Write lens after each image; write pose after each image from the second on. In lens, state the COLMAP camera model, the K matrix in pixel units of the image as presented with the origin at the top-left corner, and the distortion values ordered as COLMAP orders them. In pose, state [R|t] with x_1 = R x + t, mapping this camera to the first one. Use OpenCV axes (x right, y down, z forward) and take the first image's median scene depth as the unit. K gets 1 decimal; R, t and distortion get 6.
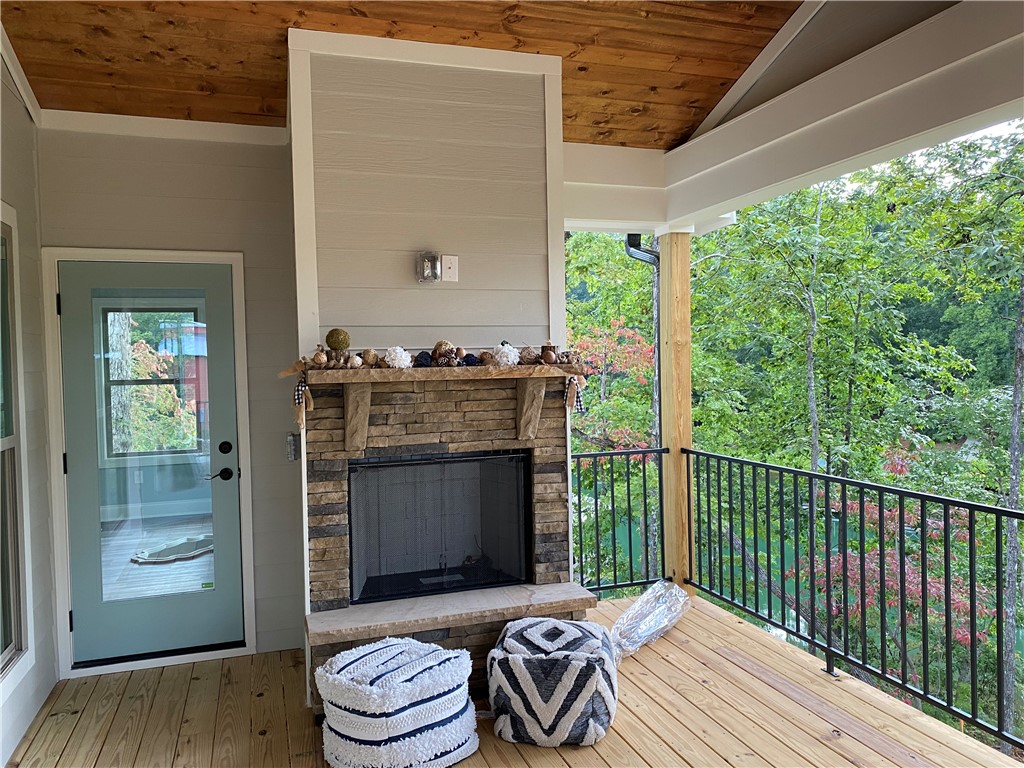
lens RADIAL K [[774.0, 0, 511.3], [0, 774.0, 376.7], [0, 0, 1]] dist [0.096199, -0.107059]
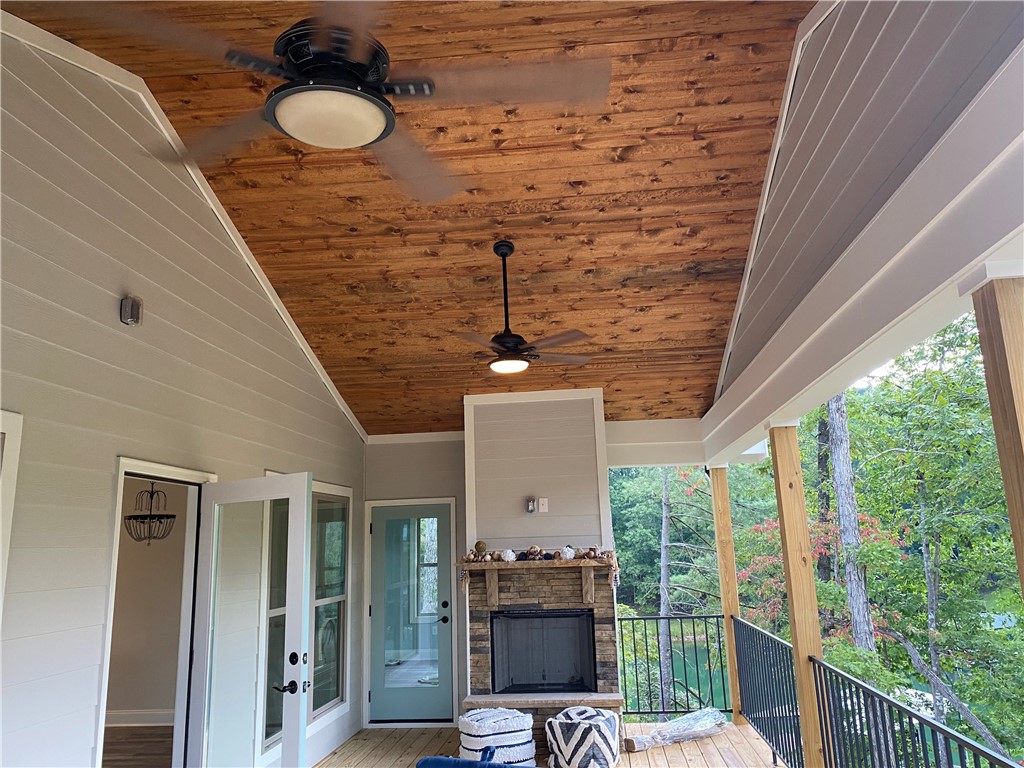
lens RADIAL K [[774.0, 0, 511.3], [0, 774.0, 376.7], [0, 0, 1]] dist [0.096199, -0.107059]
pose [[0.911172, -0.096245, -0.400627, 0.662381], [0.004504, 0.974604, -0.223891, -0.024540], [0.412001, 0.202199, 0.888465, -0.795100]]
